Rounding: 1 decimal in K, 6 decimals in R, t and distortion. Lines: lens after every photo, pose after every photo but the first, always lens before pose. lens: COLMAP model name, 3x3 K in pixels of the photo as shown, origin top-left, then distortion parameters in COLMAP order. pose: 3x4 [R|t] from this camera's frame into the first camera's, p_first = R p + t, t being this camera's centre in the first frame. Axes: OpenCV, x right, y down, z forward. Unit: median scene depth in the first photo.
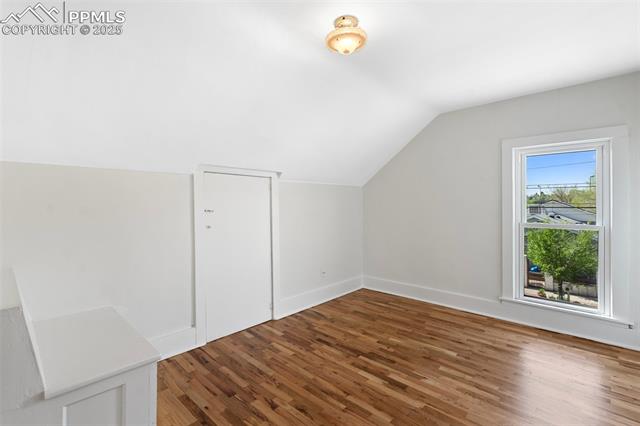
lens RADIAL K [[294.9, 0, 320.6], [0, 294.9, 211.0], [0, 0, 1]] dist [-0.003854, 0.003299]
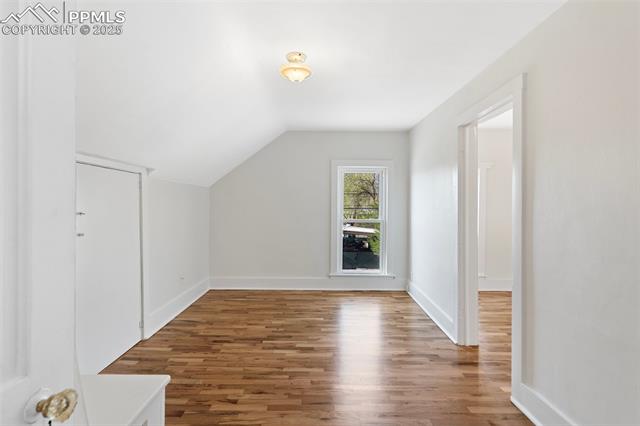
lens RADIAL K [[294.9, 0, 325.7], [0, 294.9, 208.9], [0, 0, 1]] dist [-0.003854, 0.003299]
pose [[0.729819, -0.000250, 0.683641, -0.398781], [0.005320, 0.999972, -0.005314, -0.004514], [-0.683620, 0.007515, 0.729799, 0.011849]]
